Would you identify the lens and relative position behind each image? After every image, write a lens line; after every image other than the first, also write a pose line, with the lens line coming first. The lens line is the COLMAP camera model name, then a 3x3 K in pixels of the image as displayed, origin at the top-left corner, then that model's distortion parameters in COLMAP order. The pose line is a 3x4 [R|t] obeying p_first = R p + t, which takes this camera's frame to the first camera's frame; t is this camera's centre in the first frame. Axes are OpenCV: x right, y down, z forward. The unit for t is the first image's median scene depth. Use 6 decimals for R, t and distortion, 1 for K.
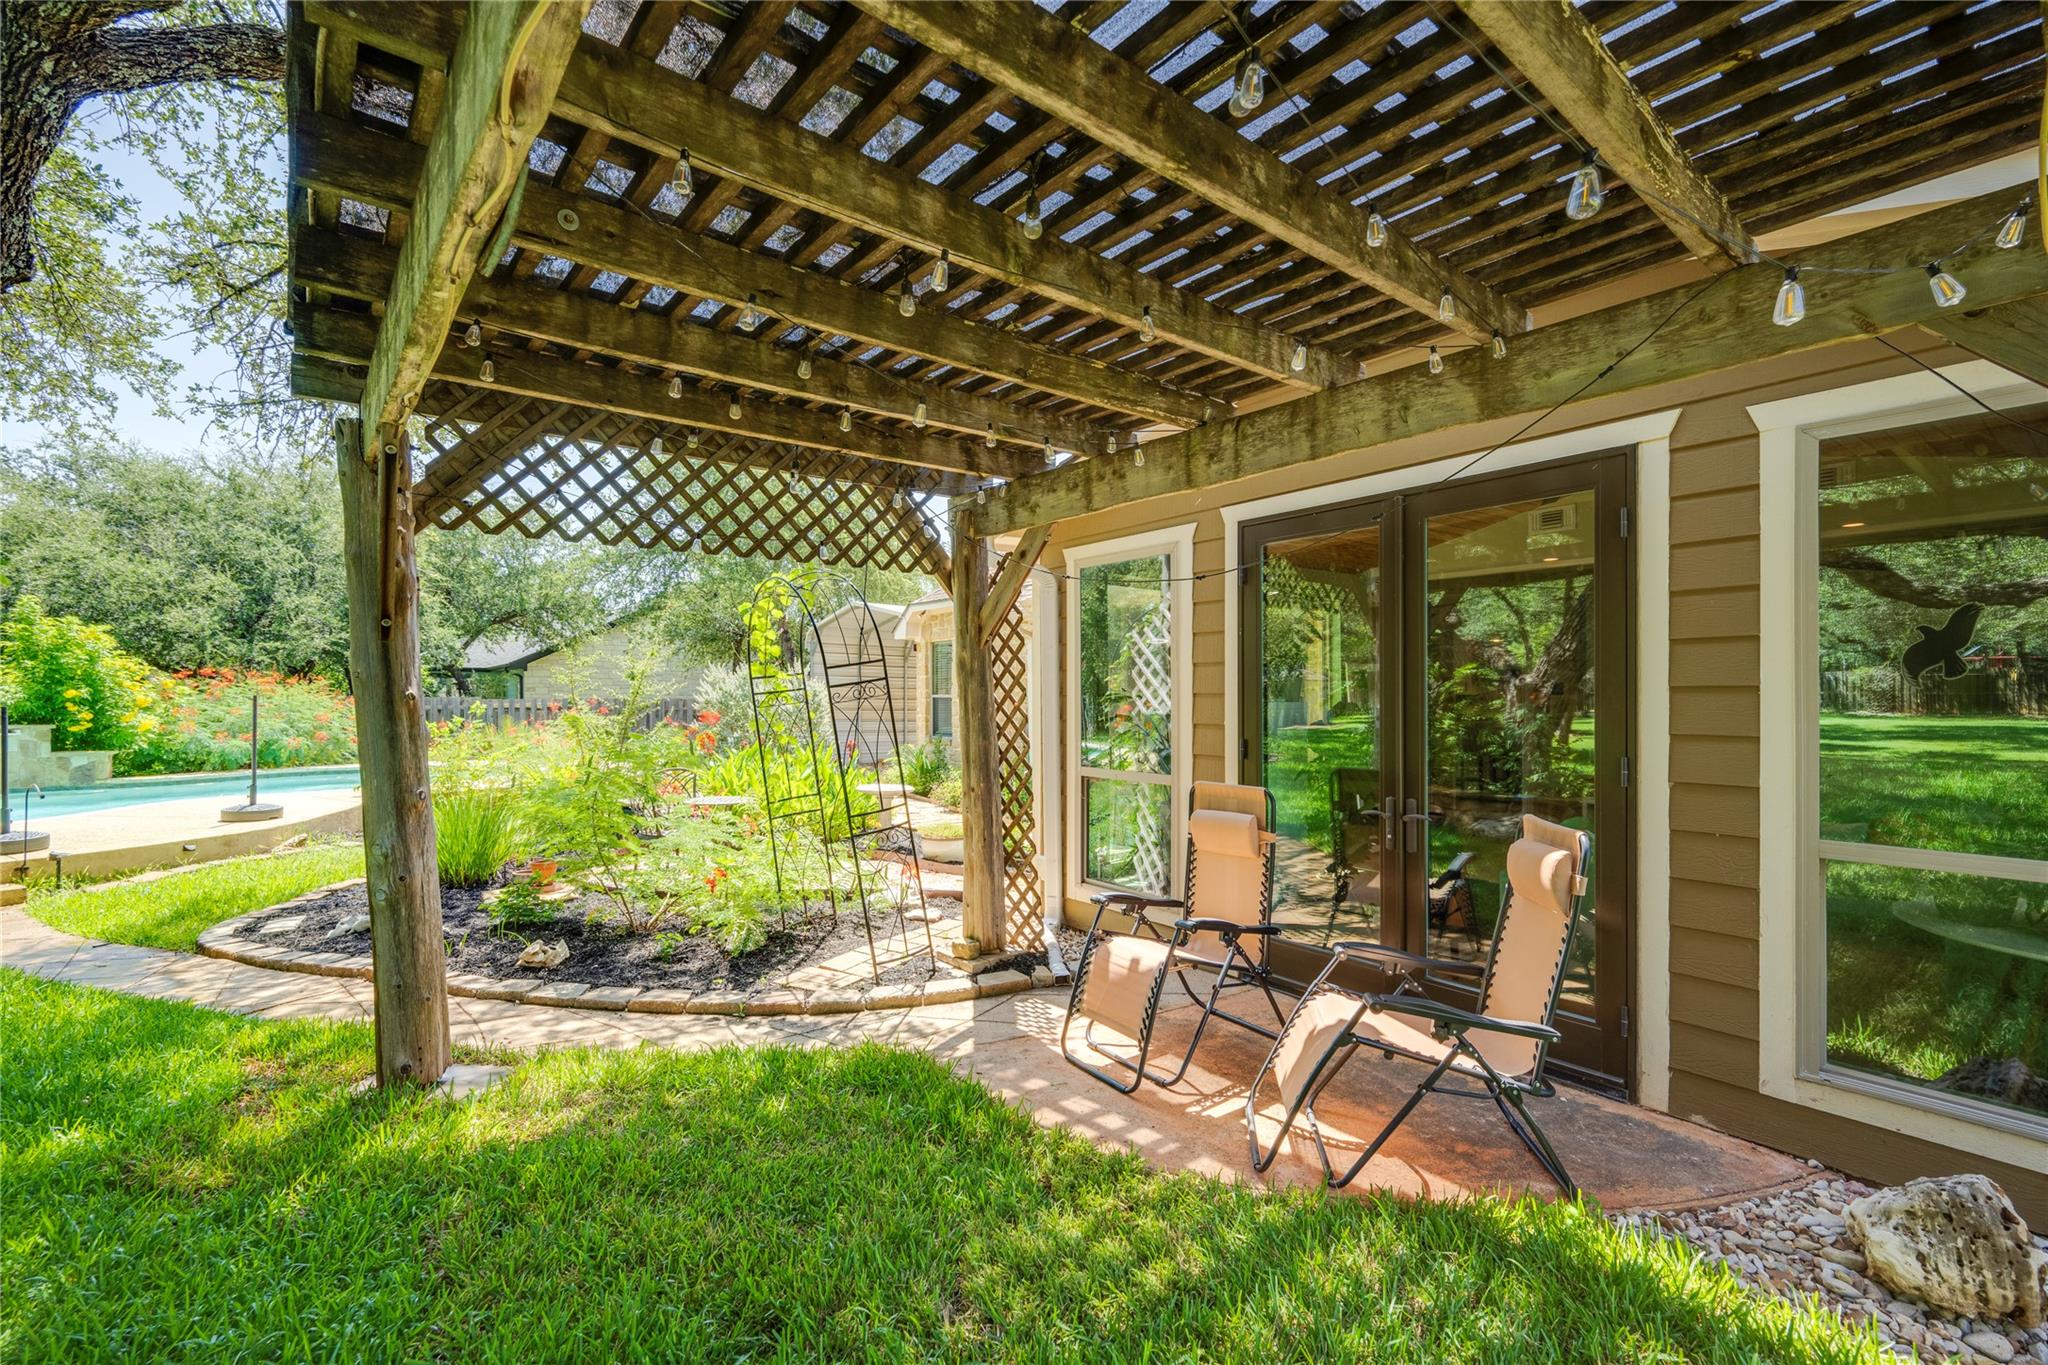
lens RADIAL K [[873.9, 0, 1021.9], [0, 873.9, 702.5], [0, 0, 1]] dist [-0.000084, 0.000175]
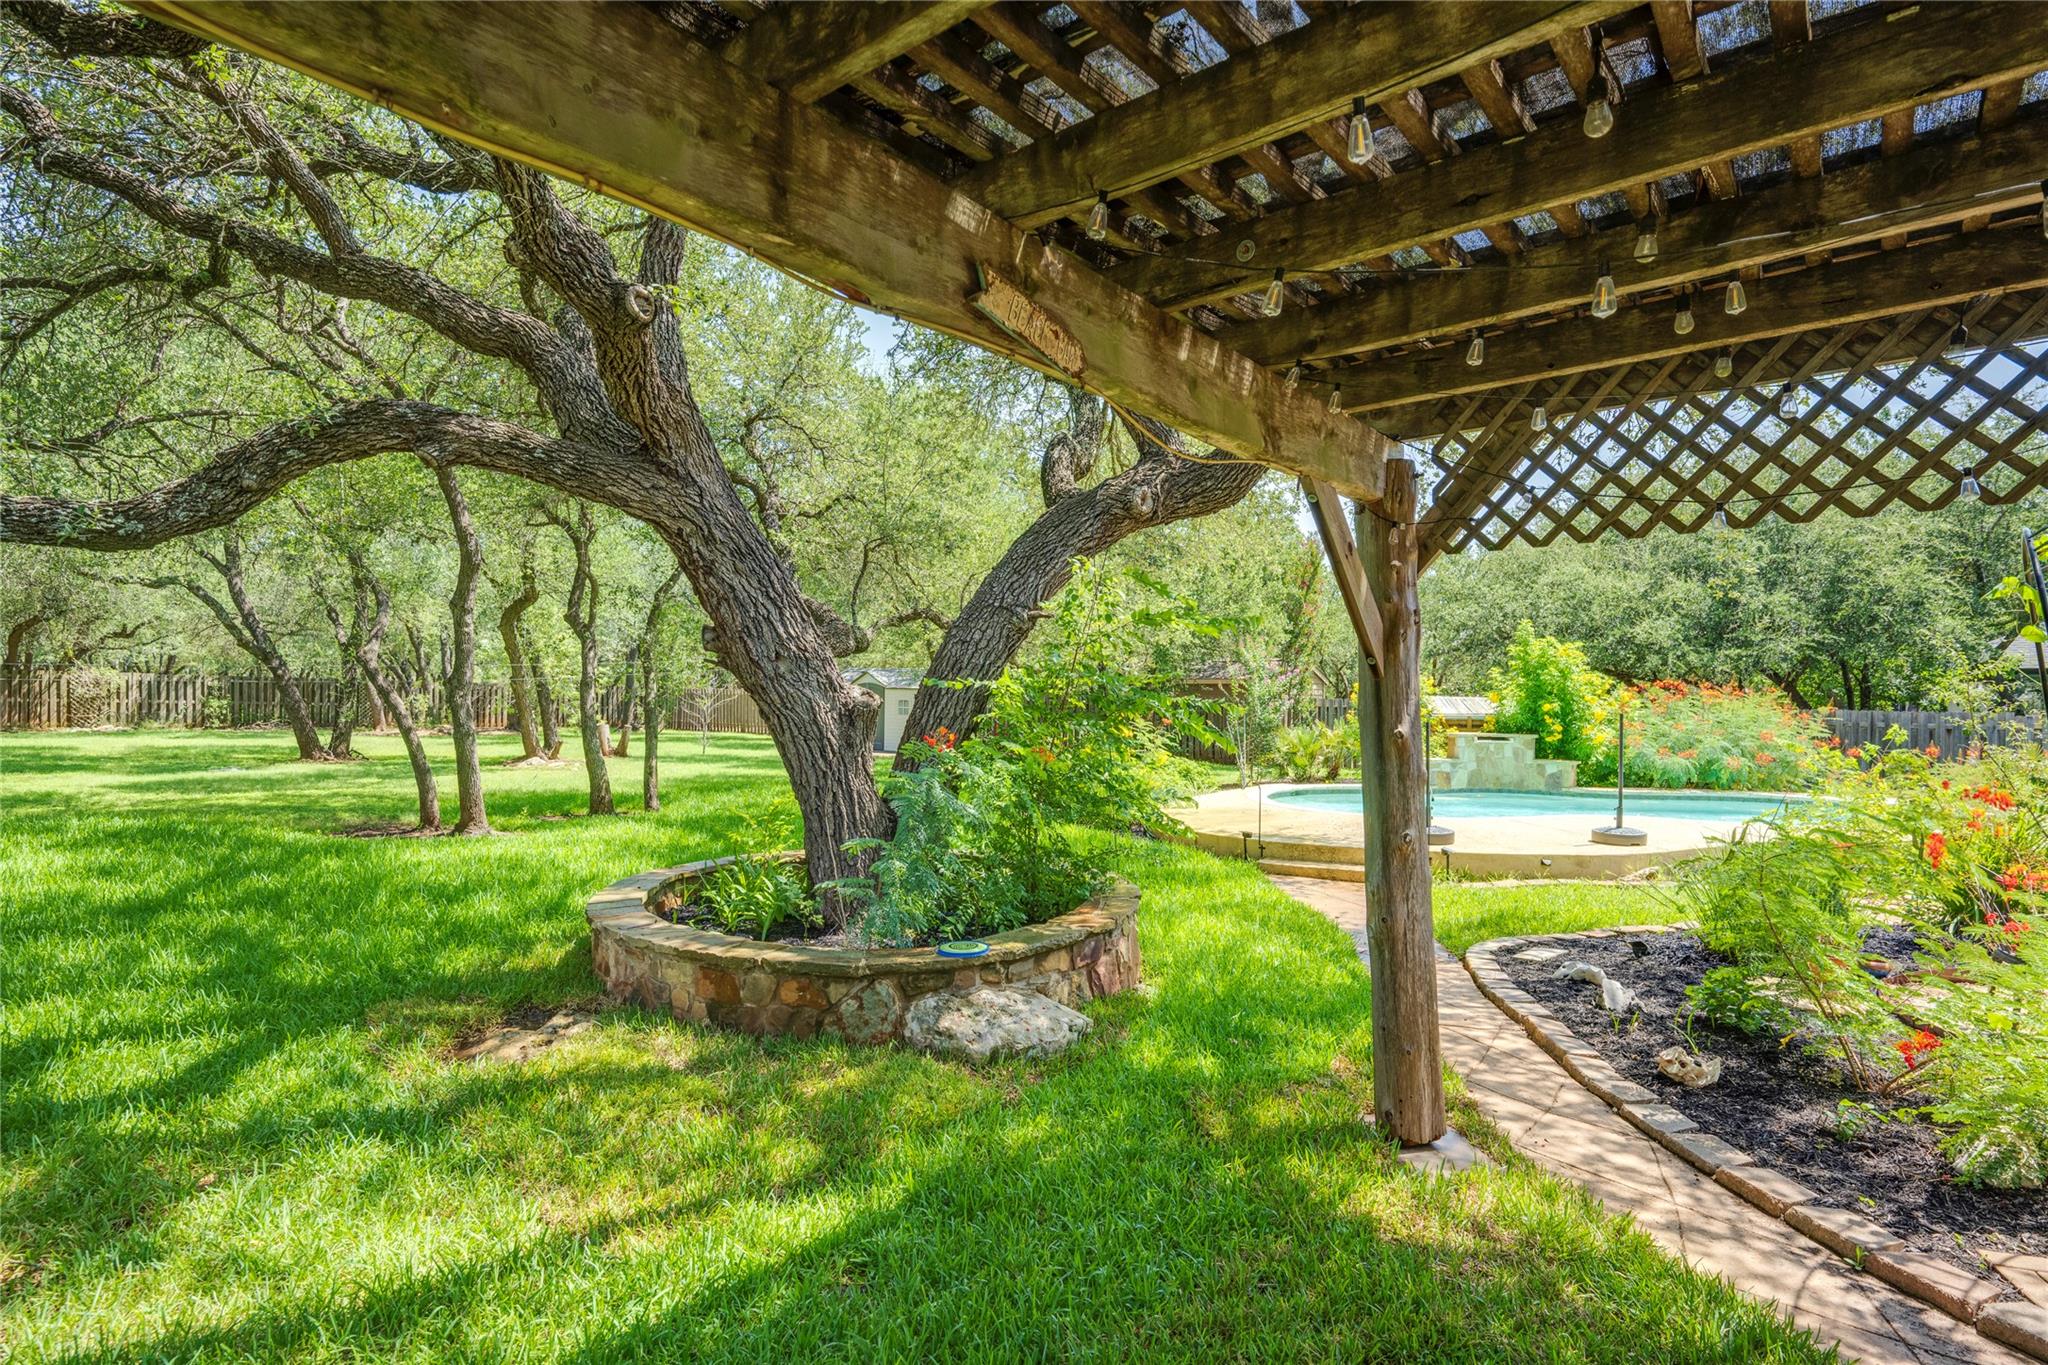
lens RADIAL K [[1065.5, 0, 1015.5], [0, 1065.5, 691.6], [0, 0, 1]] dist [-0.000593, 0.000707]
pose [[0.188203, -0.006696, -0.982107, 0.274836], [-0.011258, 0.999896, -0.008975, -0.027458], [0.982066, 0.012745, 0.188108, 0.253588]]
